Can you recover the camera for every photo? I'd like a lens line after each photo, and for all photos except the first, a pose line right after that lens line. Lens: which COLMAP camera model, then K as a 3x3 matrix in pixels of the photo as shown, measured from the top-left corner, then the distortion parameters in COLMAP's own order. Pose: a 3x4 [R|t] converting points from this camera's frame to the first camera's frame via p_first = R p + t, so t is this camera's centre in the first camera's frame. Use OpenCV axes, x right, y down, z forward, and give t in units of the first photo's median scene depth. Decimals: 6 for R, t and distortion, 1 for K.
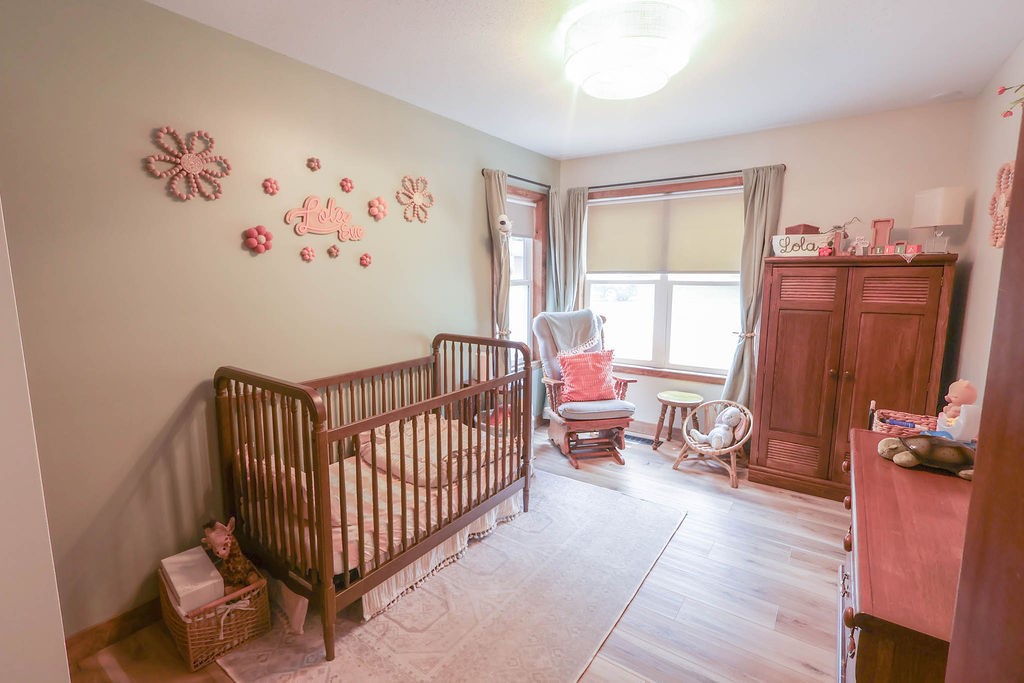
lens RADIAL K [[472.1, 0, 509.7], [0, 472.1, 335.3], [0, 0, 1]] dist [0.001150, -0.000067]
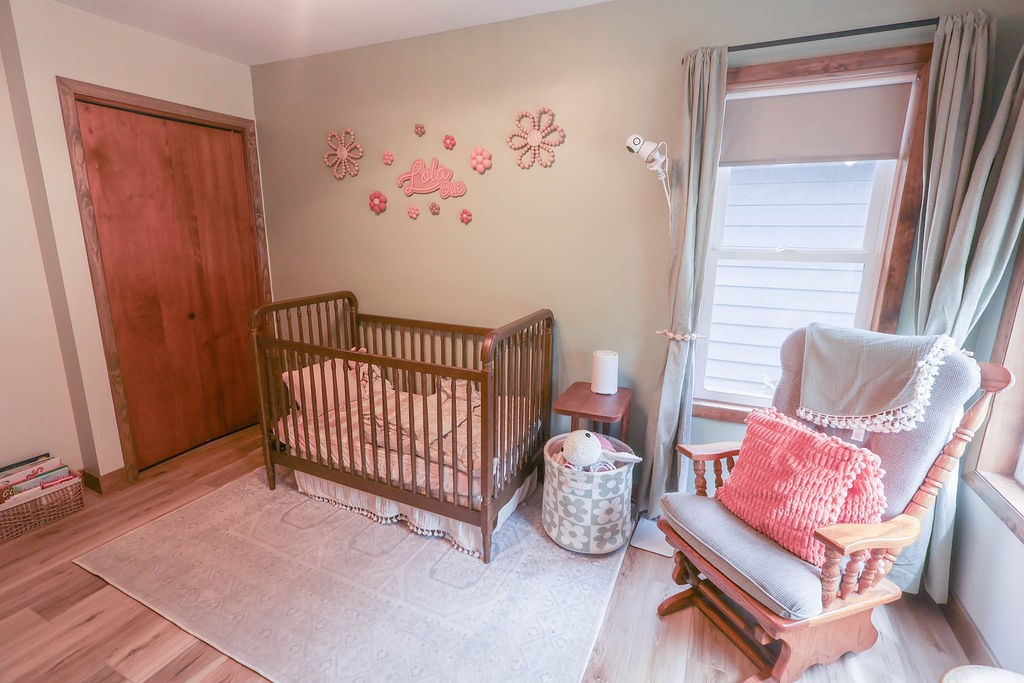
lens RADIAL K [[472.1, 0, 509.9], [0, 472.1, 339.9], [0, 0, 1]] dist [0.001150, -0.000067]
pose [[0.175429, 0.220949, -0.959378, 0.749074], [-0.149146, 0.969207, 0.195940, -0.122037], [0.973129, 0.108714, 0.202980, 0.955739]]
